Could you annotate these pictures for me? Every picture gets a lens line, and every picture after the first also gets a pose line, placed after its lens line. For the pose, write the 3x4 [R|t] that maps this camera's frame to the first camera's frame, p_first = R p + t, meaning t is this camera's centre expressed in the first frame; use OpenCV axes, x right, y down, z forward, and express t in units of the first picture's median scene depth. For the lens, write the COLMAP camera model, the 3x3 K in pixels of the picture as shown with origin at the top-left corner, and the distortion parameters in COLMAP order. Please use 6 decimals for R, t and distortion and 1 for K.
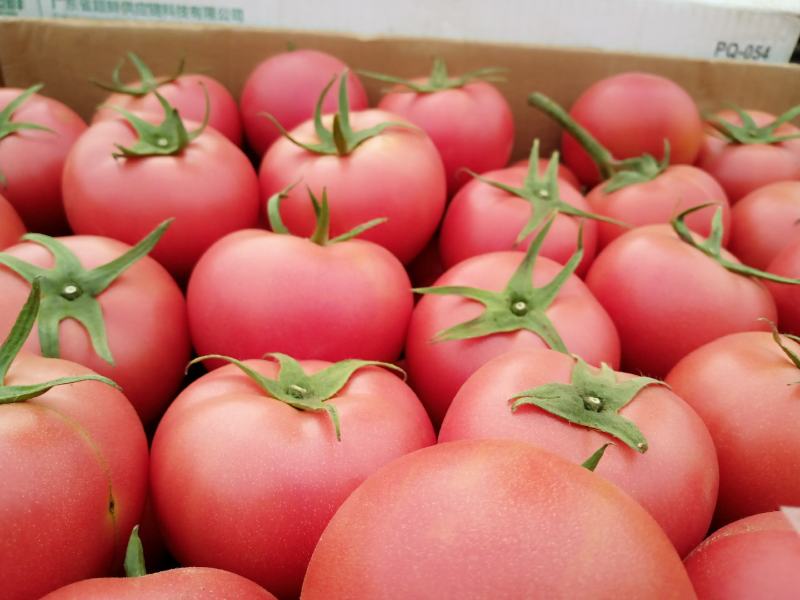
lens RADIAL K [[659.1, 0, 398.3], [0, 659.1, 301.3], [0, 0, 1]] dist [-0.015737, -0.043790]
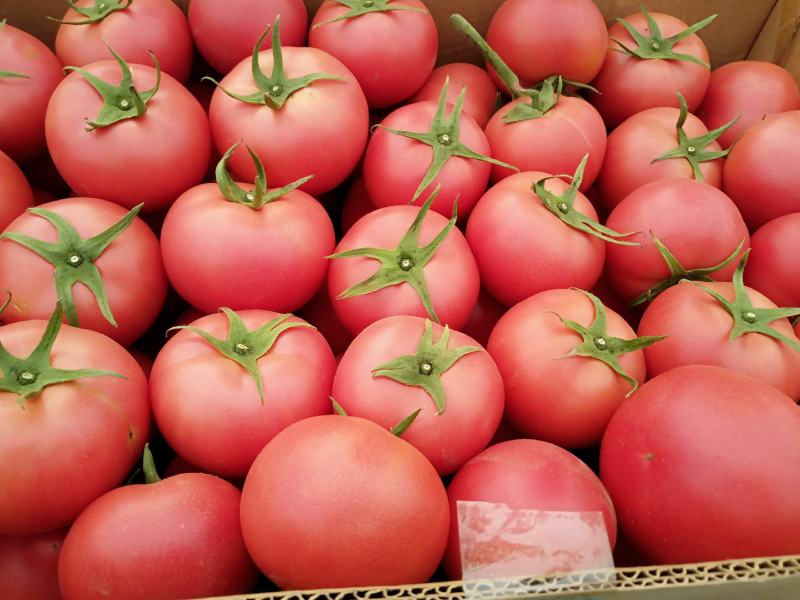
lens RADIAL K [[659.1, 0, 400.8], [0, 659.1, 299.4], [0, 0, 1]] dist [-0.015737, -0.043790]
pose [[0.999926, -0.007048, 0.009963, 0.160033], [0.003064, 0.935202, 0.354101, -0.406511], [-0.011813, -0.354044, 0.935154, -0.305028]]
